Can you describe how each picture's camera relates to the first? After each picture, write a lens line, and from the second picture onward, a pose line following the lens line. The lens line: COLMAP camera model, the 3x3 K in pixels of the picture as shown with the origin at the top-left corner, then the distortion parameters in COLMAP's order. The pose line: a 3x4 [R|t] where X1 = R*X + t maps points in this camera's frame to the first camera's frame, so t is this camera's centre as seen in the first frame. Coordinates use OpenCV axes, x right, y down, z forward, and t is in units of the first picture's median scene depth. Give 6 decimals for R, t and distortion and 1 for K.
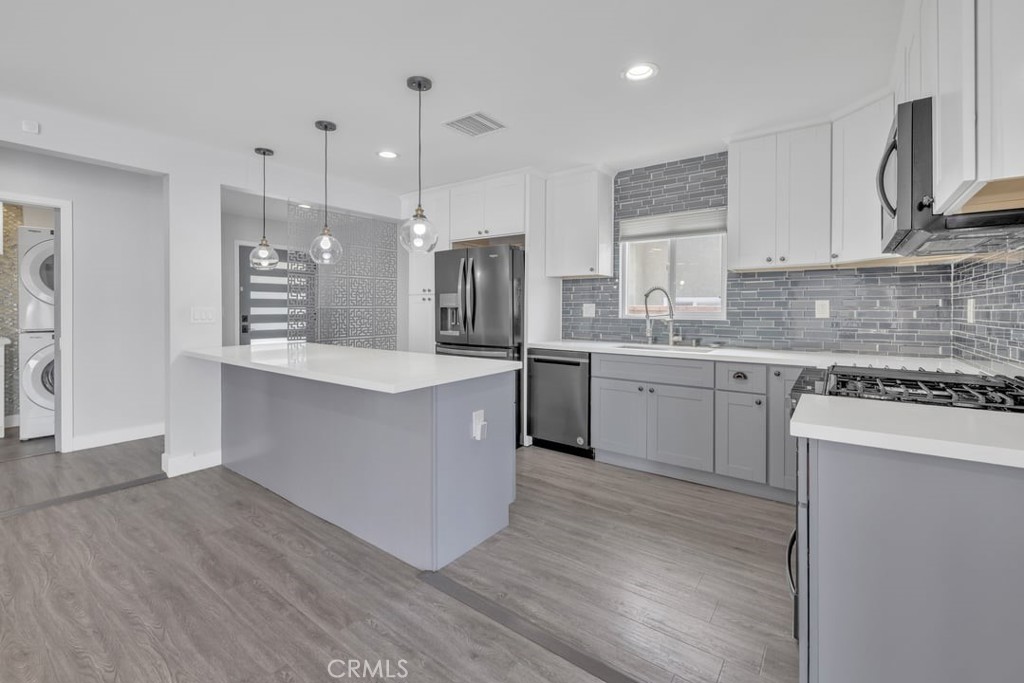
lens RADIAL K [[441.8, 0, 512.9], [0, 441.8, 311.8], [0, 0, 1]] dist [0.002742, -0.000548]
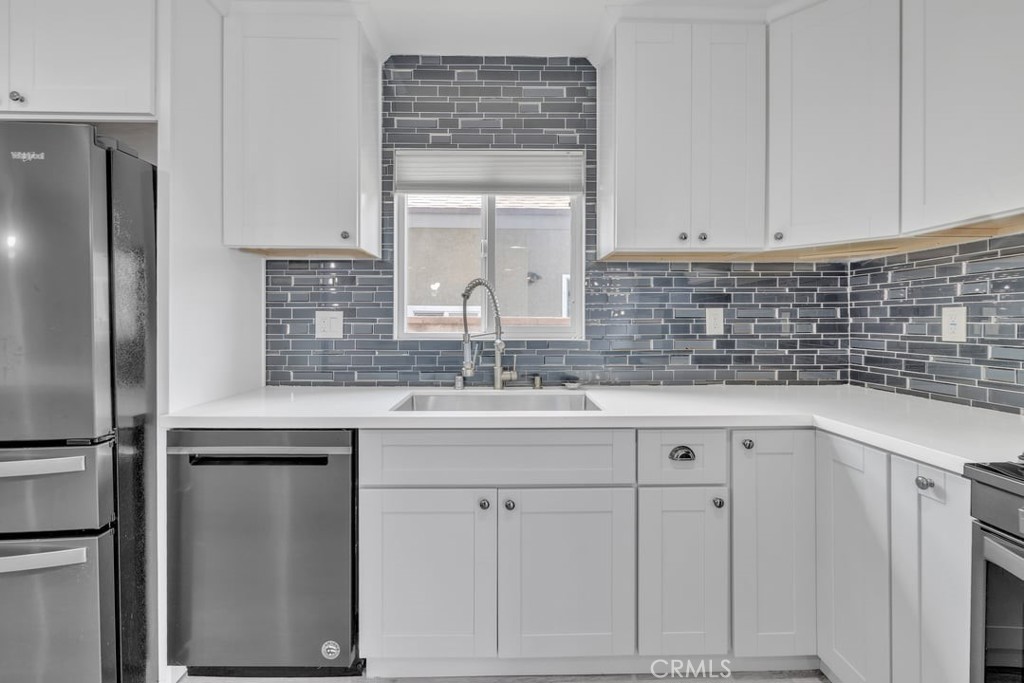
lens RADIAL K [[441.8, 0, 510.0], [0, 441.8, 322.4], [0, 0, 1]] dist [0.002742, -0.000548]
pose [[0.792029, -0.006023, 0.610454, 0.035785], [0.005979, 0.999980, 0.002108, -0.006685], [-0.610454, 0.001980, 0.792049, 0.551967]]
